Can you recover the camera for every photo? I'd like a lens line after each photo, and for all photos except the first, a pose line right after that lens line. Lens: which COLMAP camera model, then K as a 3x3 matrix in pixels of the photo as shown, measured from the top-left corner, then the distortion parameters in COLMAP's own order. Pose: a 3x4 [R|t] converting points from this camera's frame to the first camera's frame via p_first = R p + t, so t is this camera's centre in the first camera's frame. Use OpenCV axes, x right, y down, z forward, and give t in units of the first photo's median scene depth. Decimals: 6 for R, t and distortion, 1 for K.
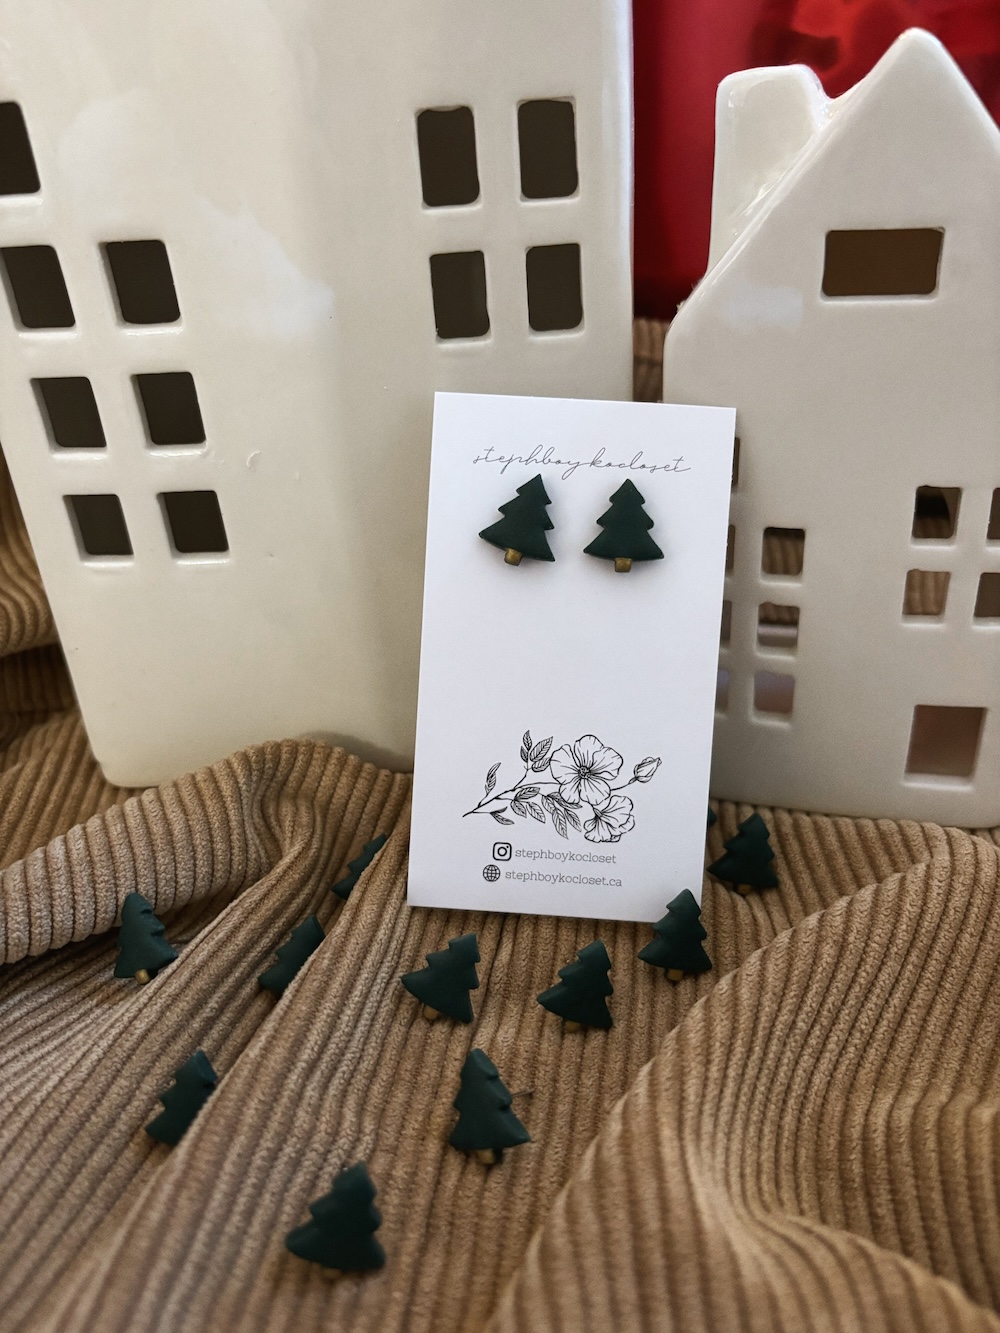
lens RADIAL K [[1000.3, 0, 500.0], [0, 1000.3, 666.5], [0, 0, 1]] dist [-0.001487, -0.000027]
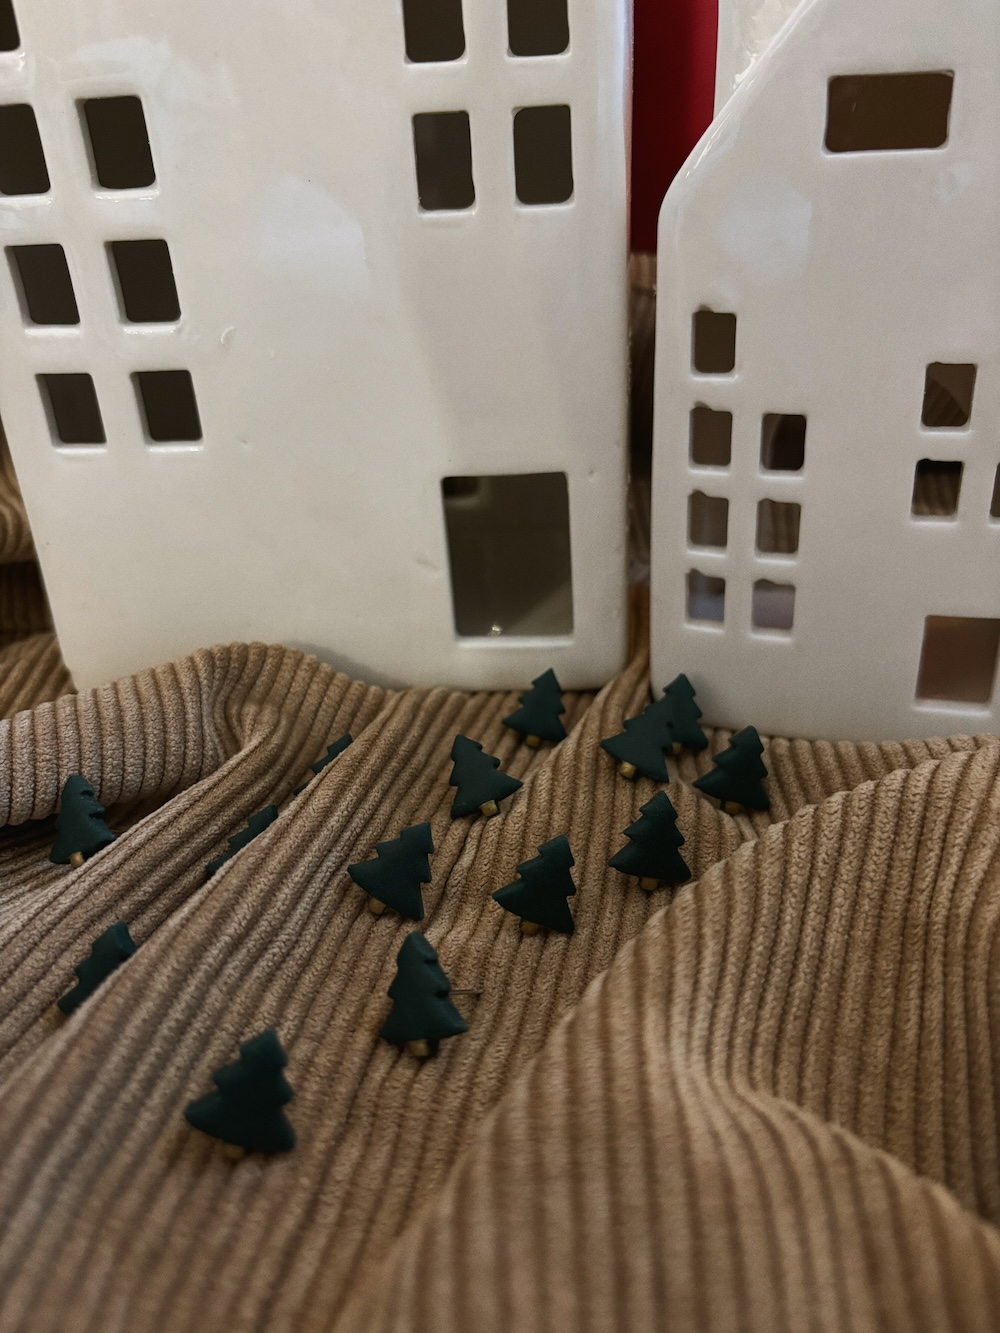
lens RADIAL K [[1004.9, 0, 500.0], [0, 1004.9, 666.5], [0, 0, 1]] dist [-0.003360, 0.001561]
pose [[0.998321, 0.034029, -0.046883, 0.078971], [-0.036104, 0.998372, -0.044163, 0.160739], [0.045304, 0.045781, 0.997924, 0.070413]]
